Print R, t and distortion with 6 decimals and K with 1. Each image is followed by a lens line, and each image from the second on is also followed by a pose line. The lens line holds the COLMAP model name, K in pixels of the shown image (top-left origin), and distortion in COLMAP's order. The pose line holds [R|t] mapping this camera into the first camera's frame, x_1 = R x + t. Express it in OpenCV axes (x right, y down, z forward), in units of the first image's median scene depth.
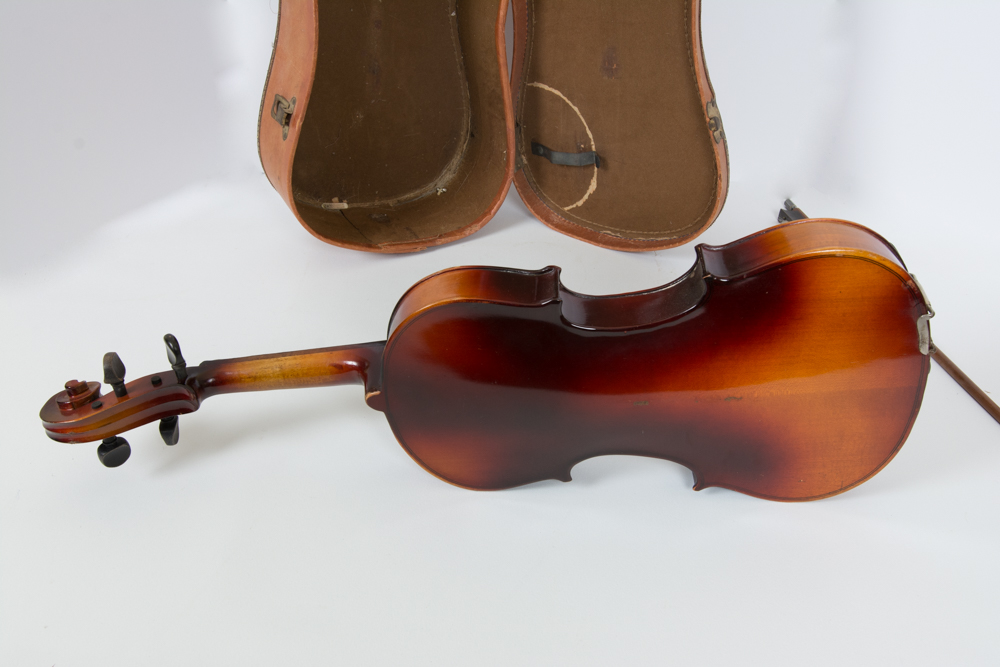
lens RADIAL K [[970.0, 0, 500.0], [0, 970.0, 333.5], [0, 0, 1]] dist [-0.019787, 0.005687]
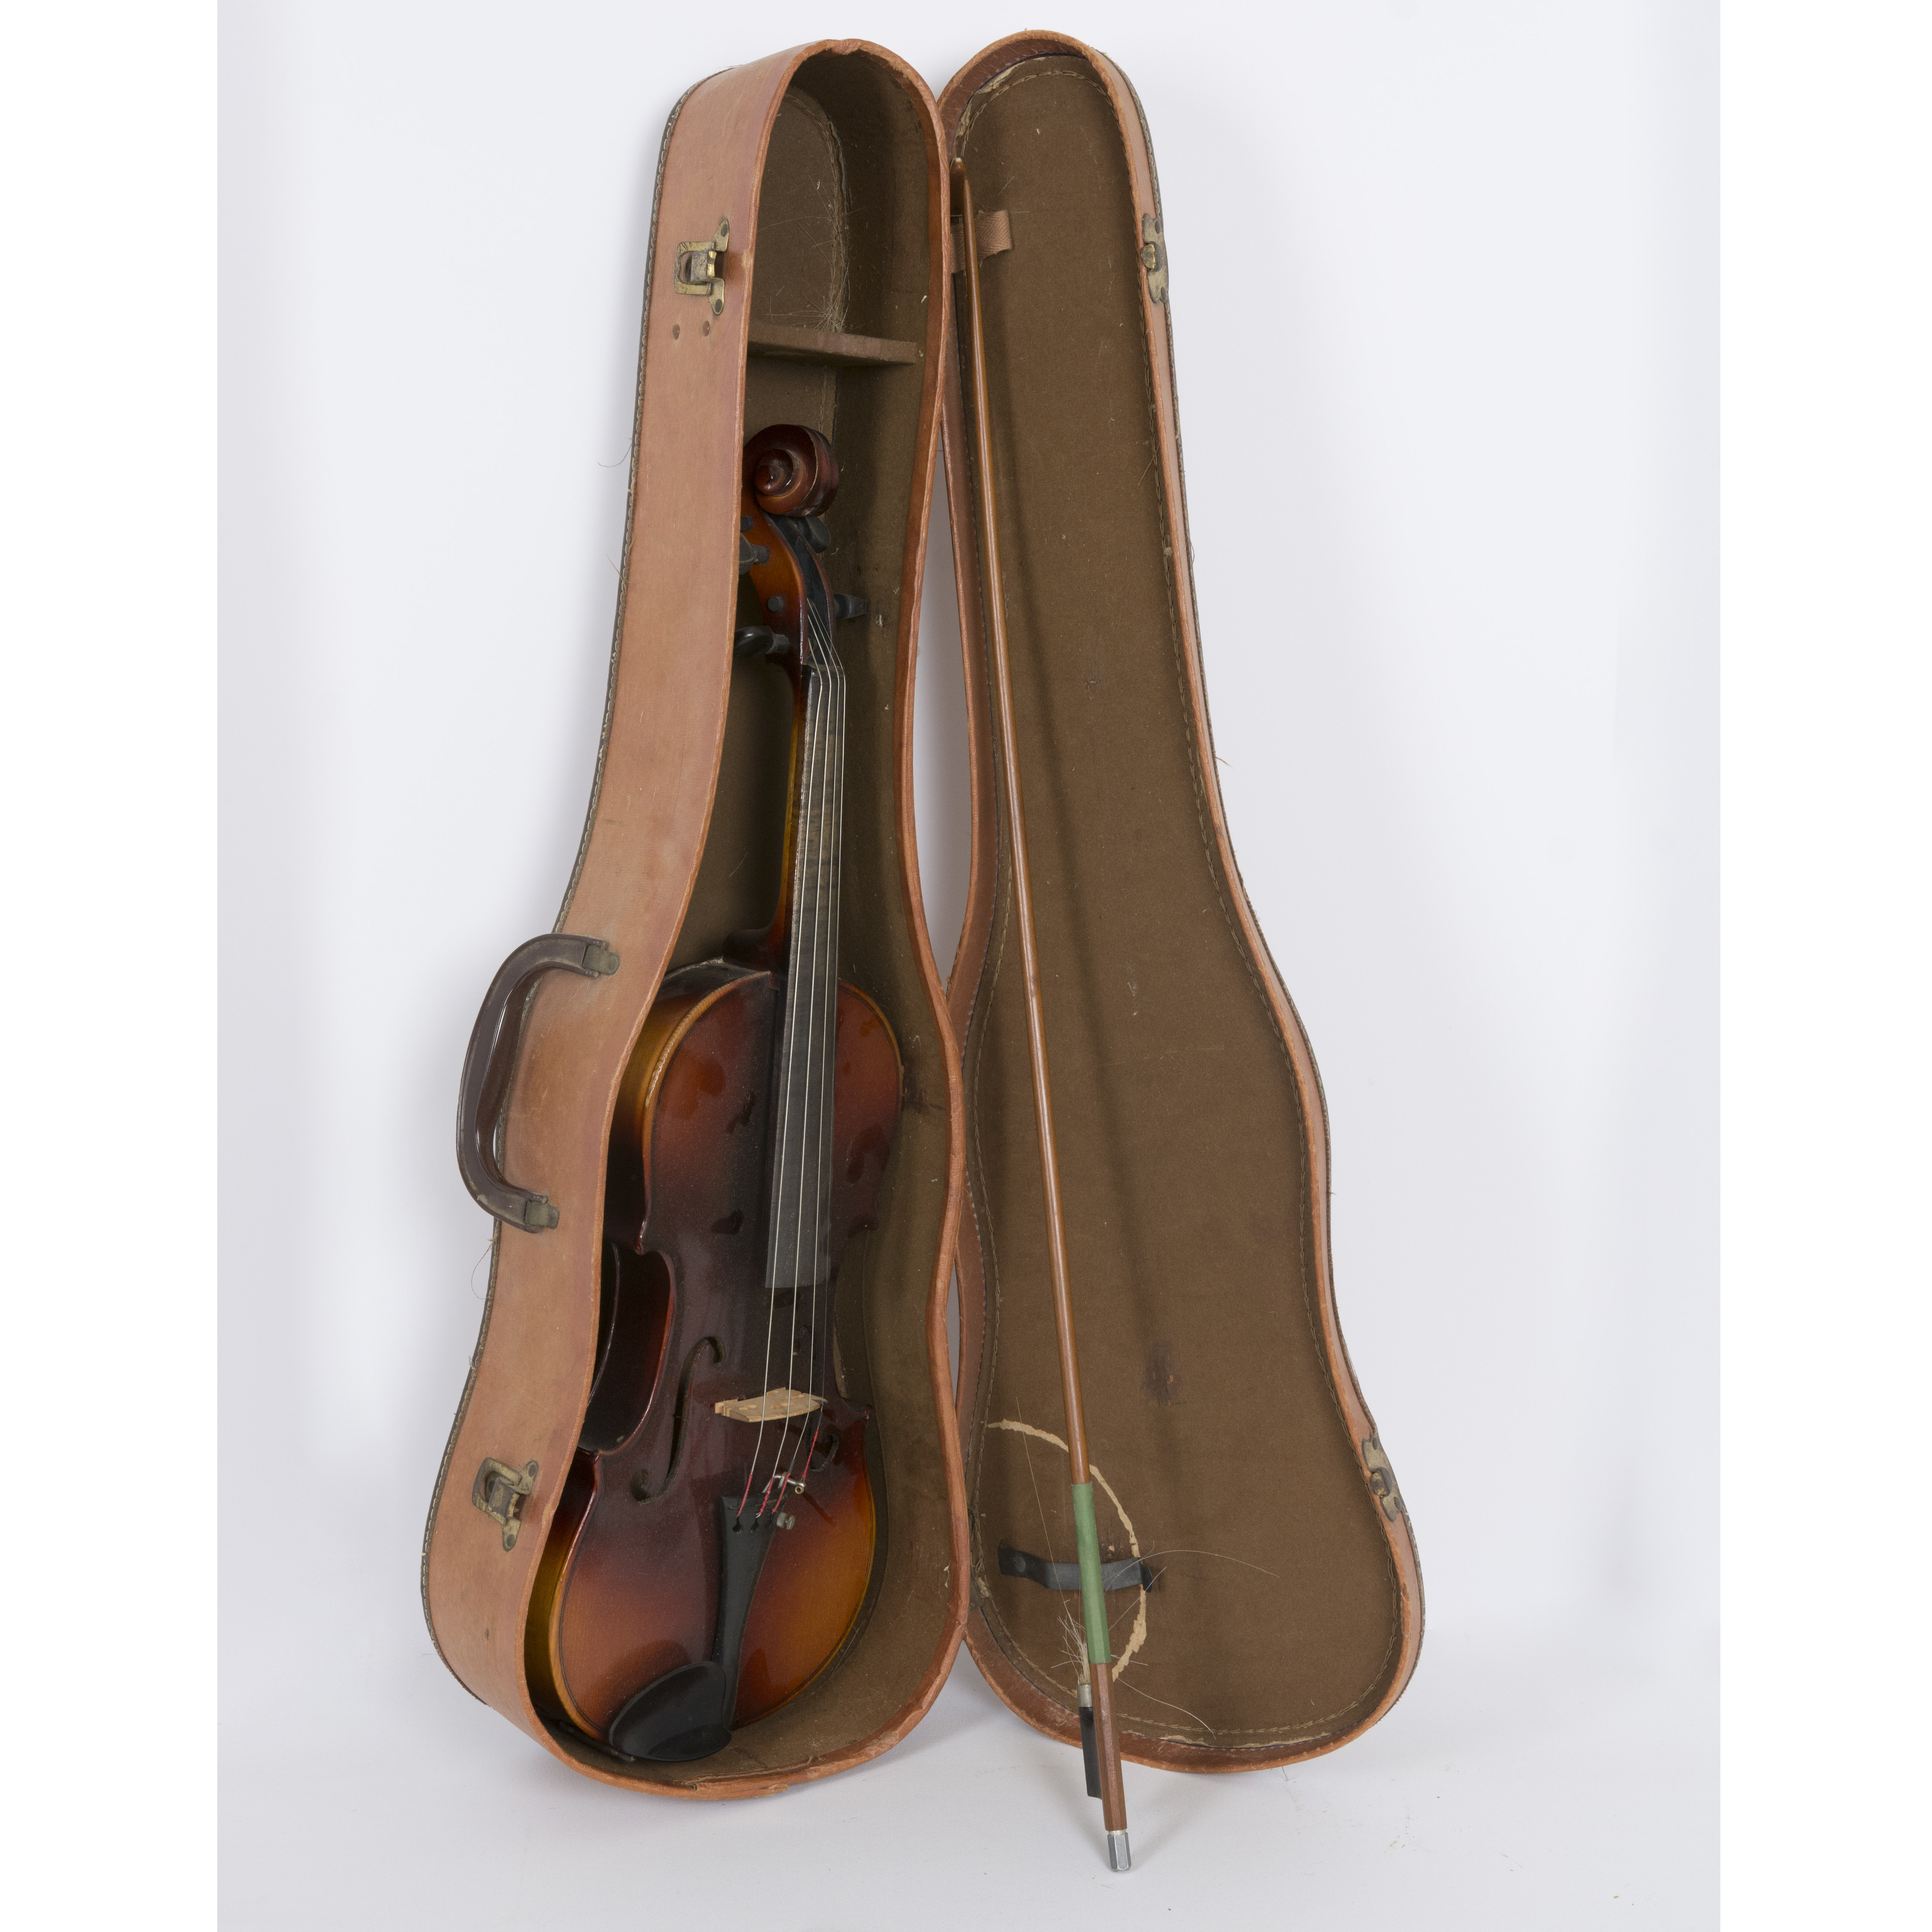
lens RADIAL K [[3618.4, 0, 966.0], [0, 3618.4, 966.0], [0, 0, 1]] dist [0.206016, -0.130083]
pose [[0.993233, -0.018846, 0.114599, -0.186543], [0.063229, 0.915435, -0.397468, 0.252266], [-0.097417, 0.402024, 0.910432, -0.738368]]
